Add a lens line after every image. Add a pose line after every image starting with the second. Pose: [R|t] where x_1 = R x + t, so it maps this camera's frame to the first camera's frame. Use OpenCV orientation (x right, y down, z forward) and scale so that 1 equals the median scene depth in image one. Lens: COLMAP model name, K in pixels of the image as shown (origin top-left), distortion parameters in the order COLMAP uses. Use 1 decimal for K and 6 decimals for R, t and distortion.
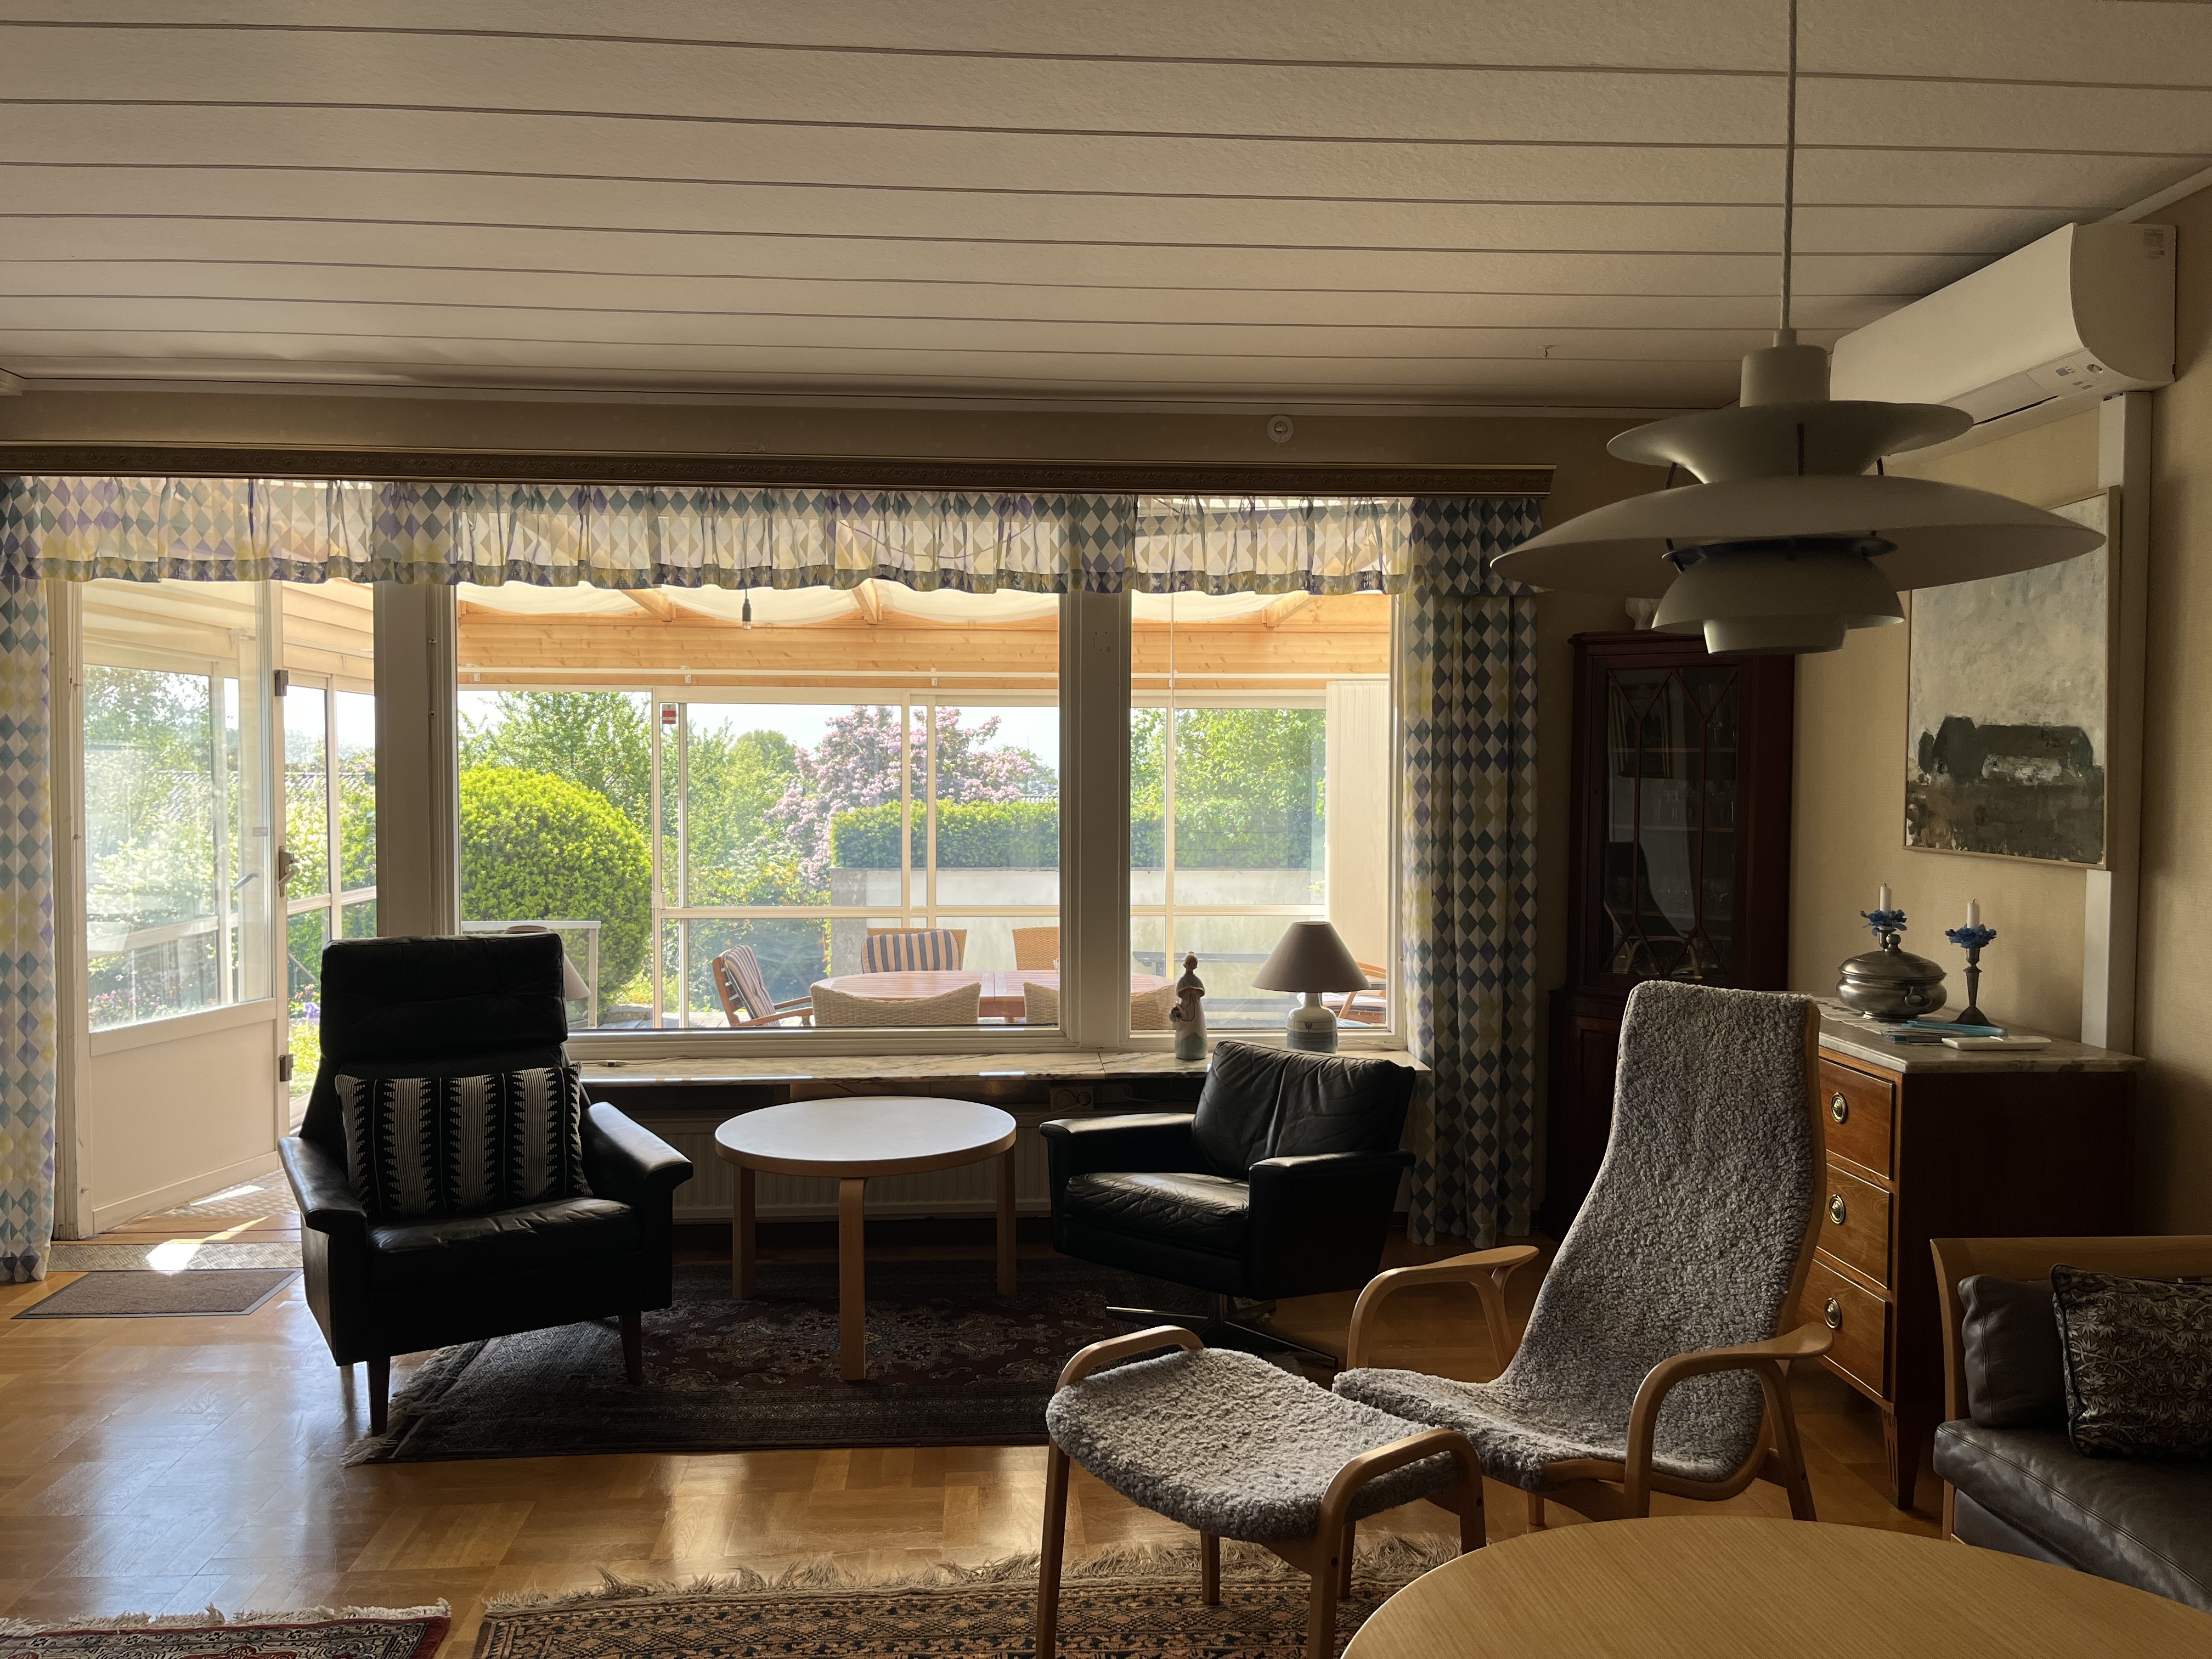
lens RADIAL K [[1652.6, 0, 1106.0], [0, 1652.6, 829.5], [0, 0, 1]] dist [0.000084, -0.004832]
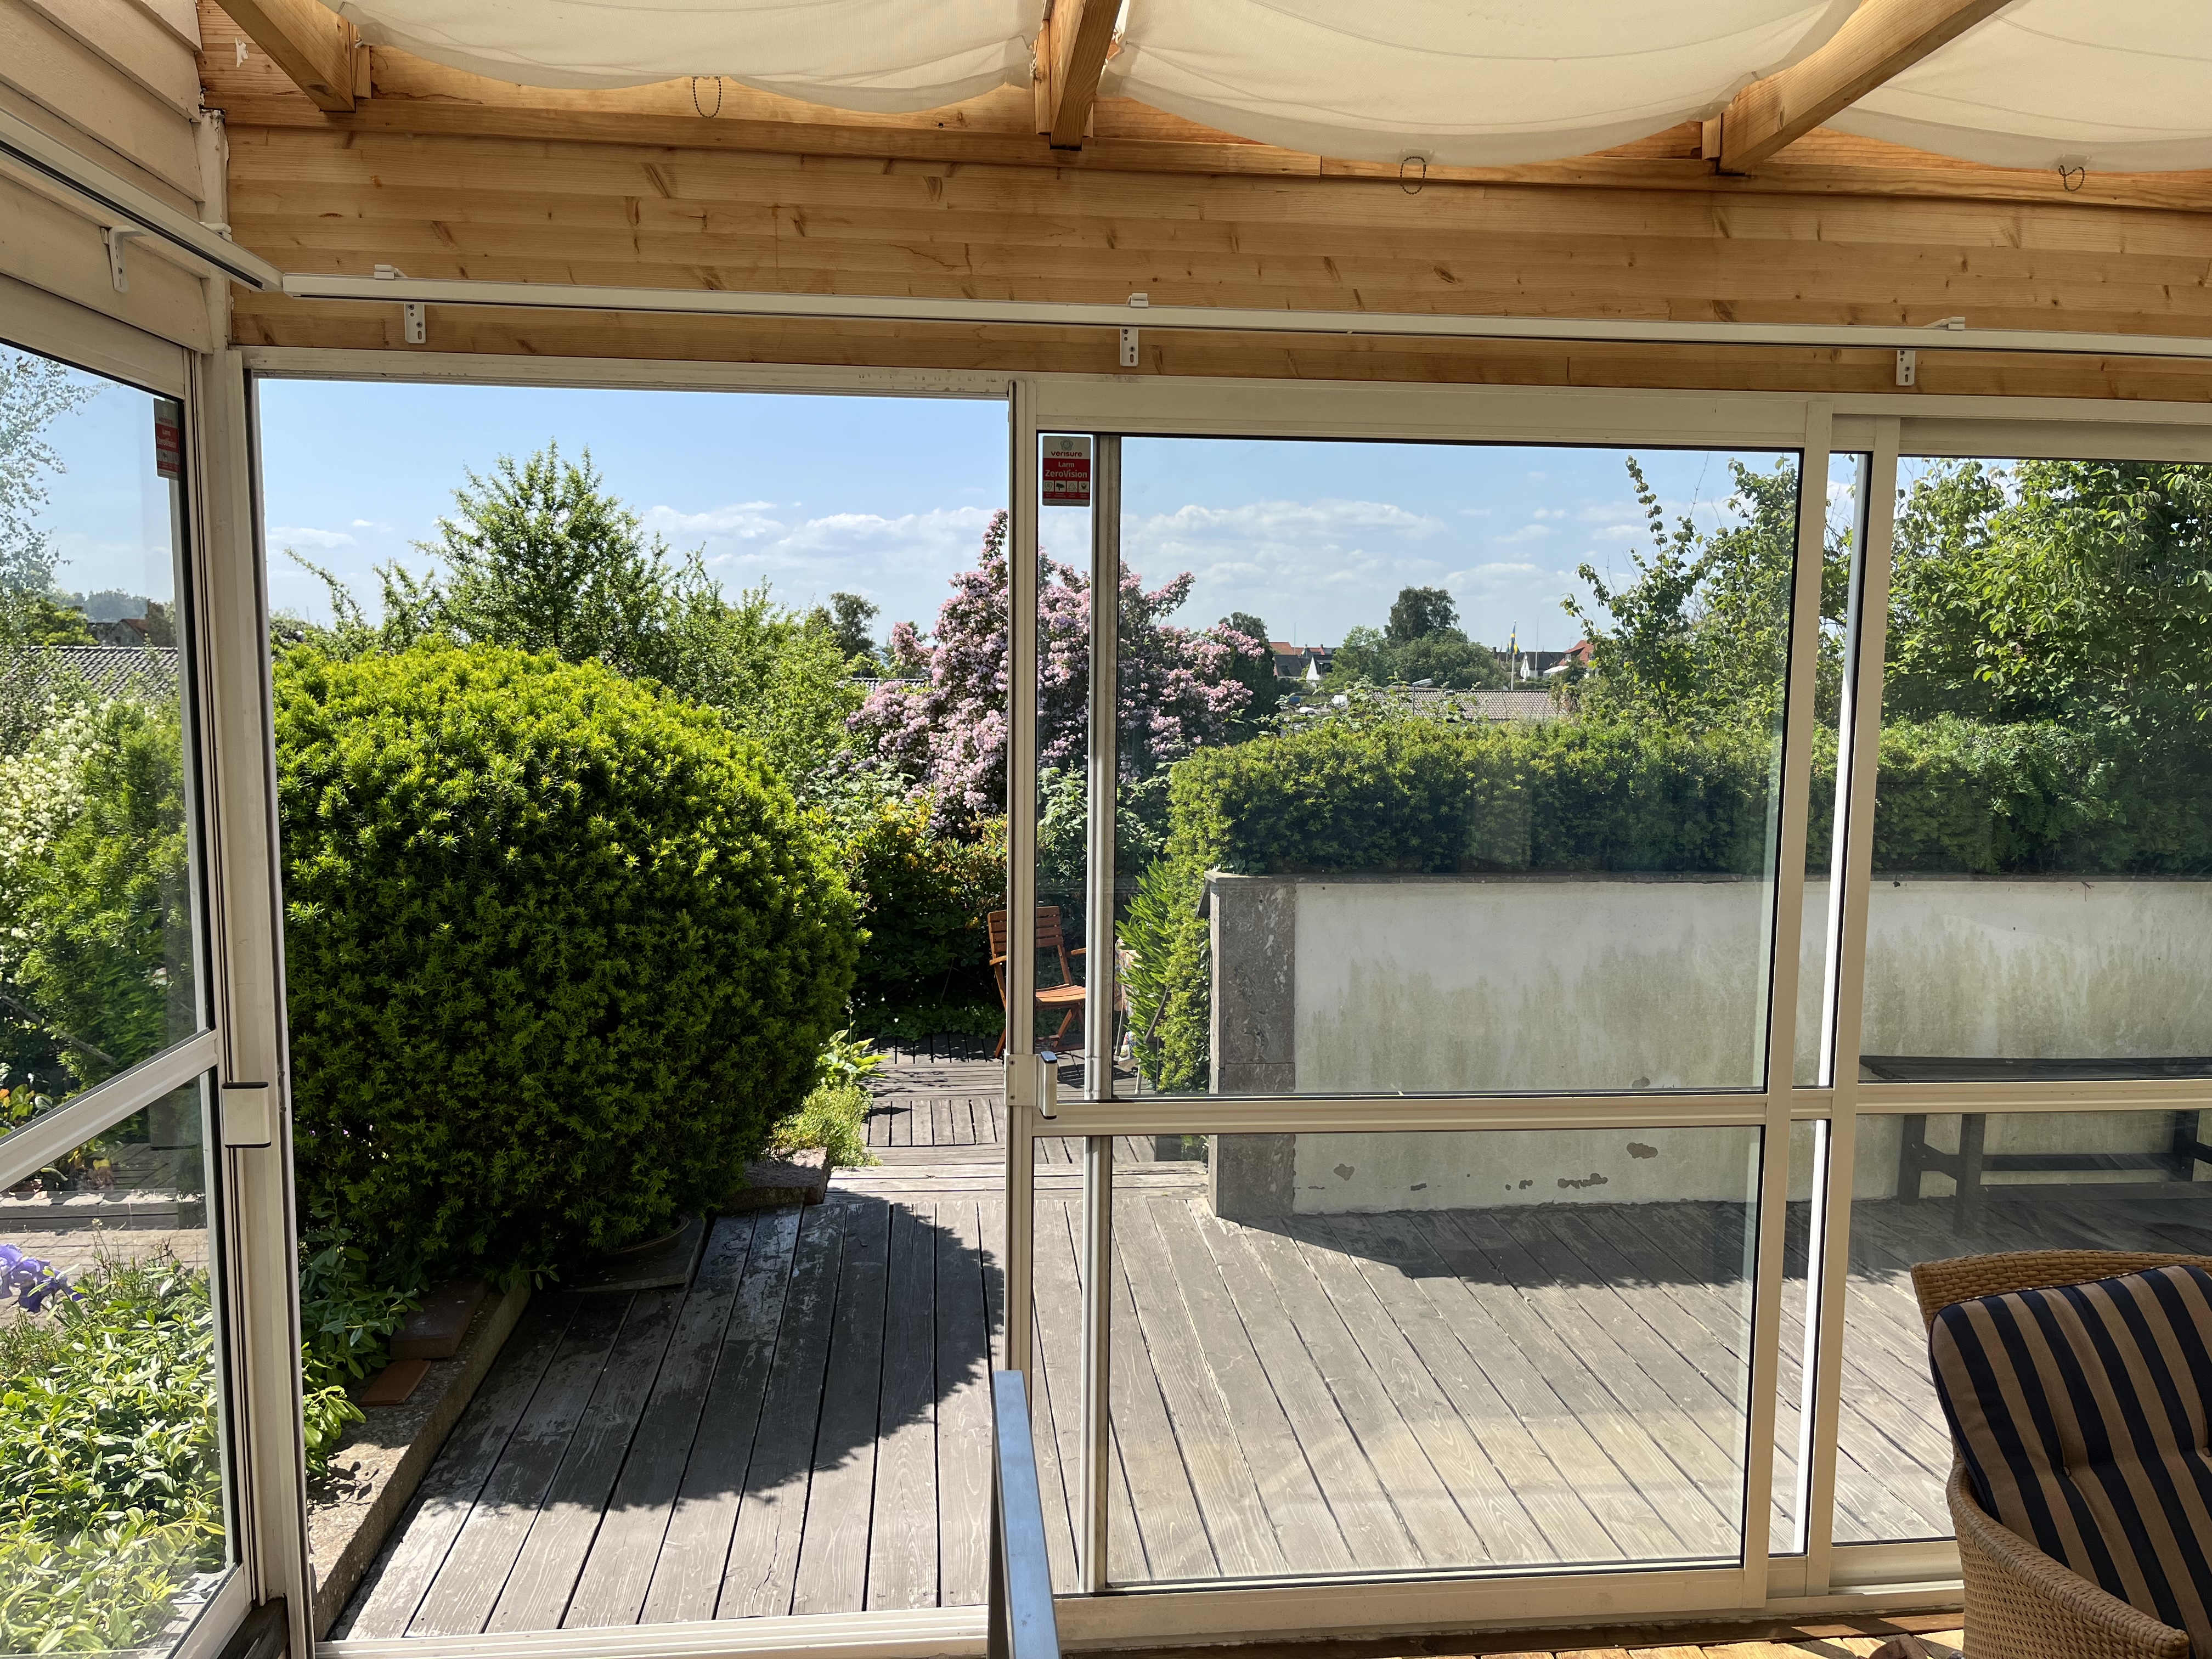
lens RADIAL K [[1624.9, 0, 1068.1], [0, 1624.9, 832.7], [0, 0, 1]] dist [0.032616, -0.003336]
pose [[0.999877, 0.005445, 0.014723, -0.233352], [-0.006521, 0.997233, 0.074049, -0.022689], [-0.014279, -0.074136, 0.997146, 0.609591]]
